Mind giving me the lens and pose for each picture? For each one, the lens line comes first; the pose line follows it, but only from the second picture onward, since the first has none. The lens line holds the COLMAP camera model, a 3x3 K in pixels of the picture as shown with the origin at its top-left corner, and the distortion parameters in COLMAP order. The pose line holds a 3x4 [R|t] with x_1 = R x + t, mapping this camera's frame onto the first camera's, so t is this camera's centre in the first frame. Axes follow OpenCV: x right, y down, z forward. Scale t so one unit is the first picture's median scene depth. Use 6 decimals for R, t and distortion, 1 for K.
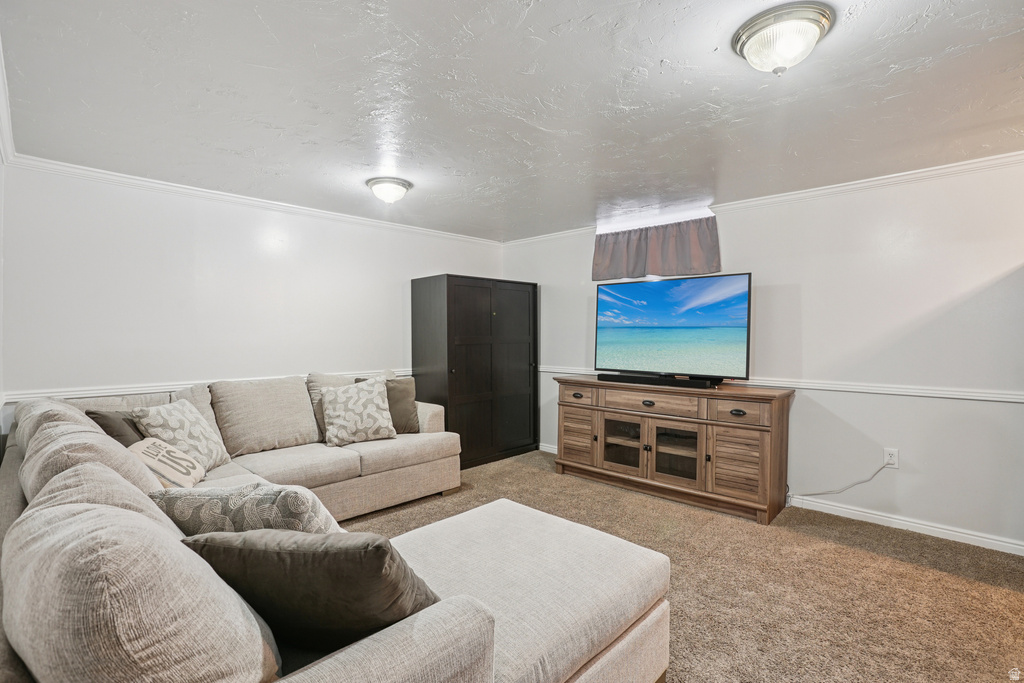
lens RADIAL K [[486.3, 0, 512.0], [0, 486.3, 341.5], [0, 0, 1]] dist [-0.001631, 0.000062]
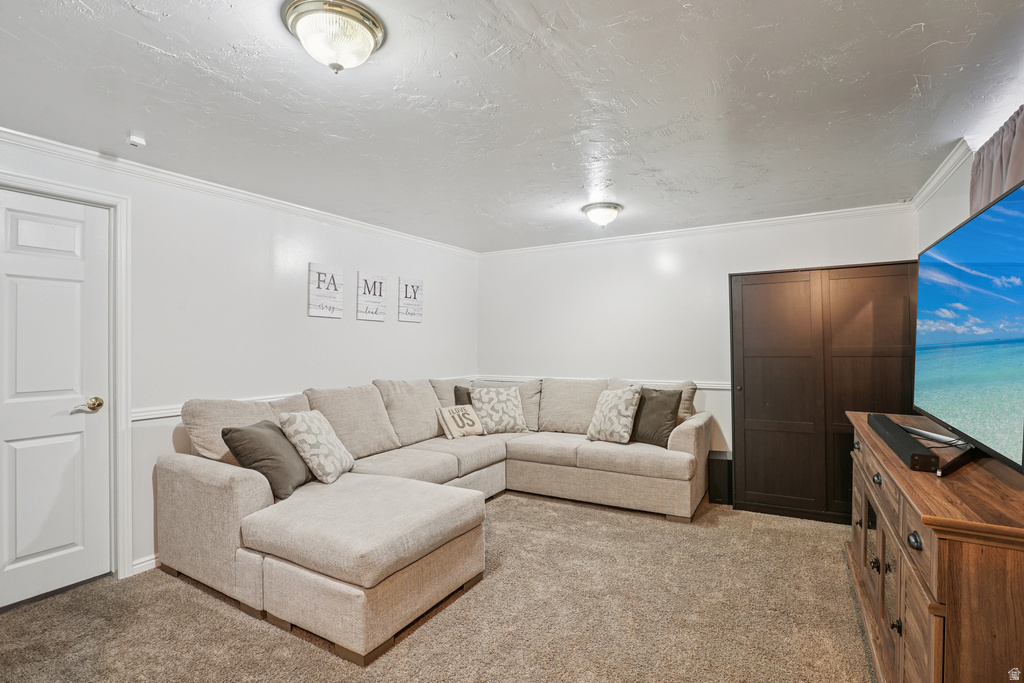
lens RADIAL K [[486.3, 0, 512.0], [0, 486.3, 341.5], [0, 0, 1]] dist [-0.001631, 0.000062]
pose [[0.267626, 0.021484, -0.963283, 0.698787], [0.006714, 0.999686, 0.024161, -0.051504], [0.963499, -0.012934, 0.267398, 0.483116]]
